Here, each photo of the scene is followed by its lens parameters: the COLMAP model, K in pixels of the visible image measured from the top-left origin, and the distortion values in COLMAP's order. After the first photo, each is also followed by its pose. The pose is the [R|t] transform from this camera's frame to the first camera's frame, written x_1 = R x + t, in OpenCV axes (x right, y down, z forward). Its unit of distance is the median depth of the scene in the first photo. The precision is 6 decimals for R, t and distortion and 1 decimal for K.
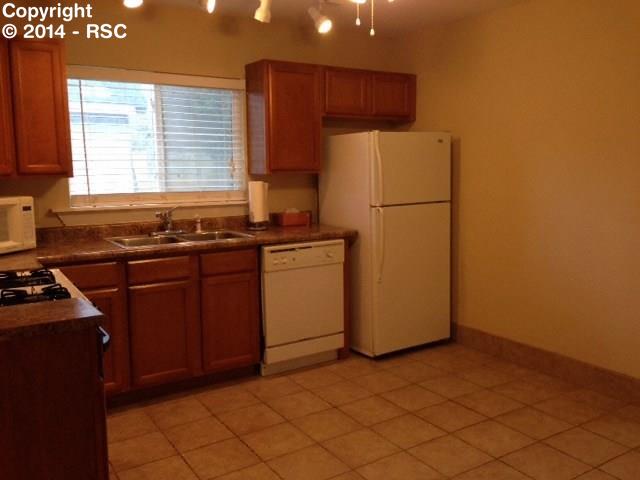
lens RADIAL K [[588.4, 0, 322.5], [0, 588.4, 239.4], [0, 0, 1]] dist [0.110420, -0.173387]
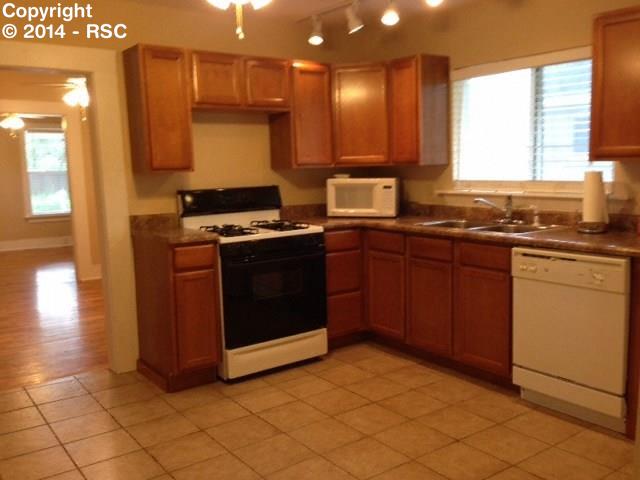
lens RADIAL K [[588.4, 0, 322.5], [0, 588.4, 239.4], [0, 0, 1]] dist [0.110420, -0.173387]
pose [[0.066694, 0.134580, -0.988656, 0.737780], [-0.110898, 0.985723, 0.126699, -0.076890], [0.991591, 0.101190, 0.080667, 0.651715]]
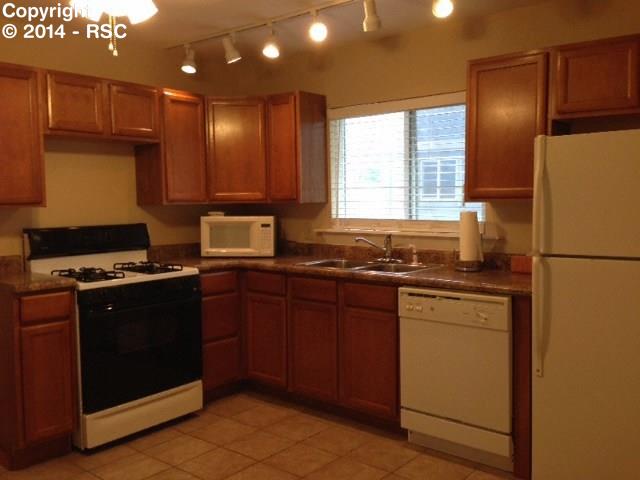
lens RADIAL K [[588.4, 0, 322.5], [0, 588.4, 239.4], [0, 0, 1]] dist [0.110420, -0.173387]
pose [[0.301773, 0.070864, -0.950743, 0.673655], [-0.120163, 0.992108, 0.035806, -0.071960], [0.945777, 0.103438, 0.307907, 0.624152]]
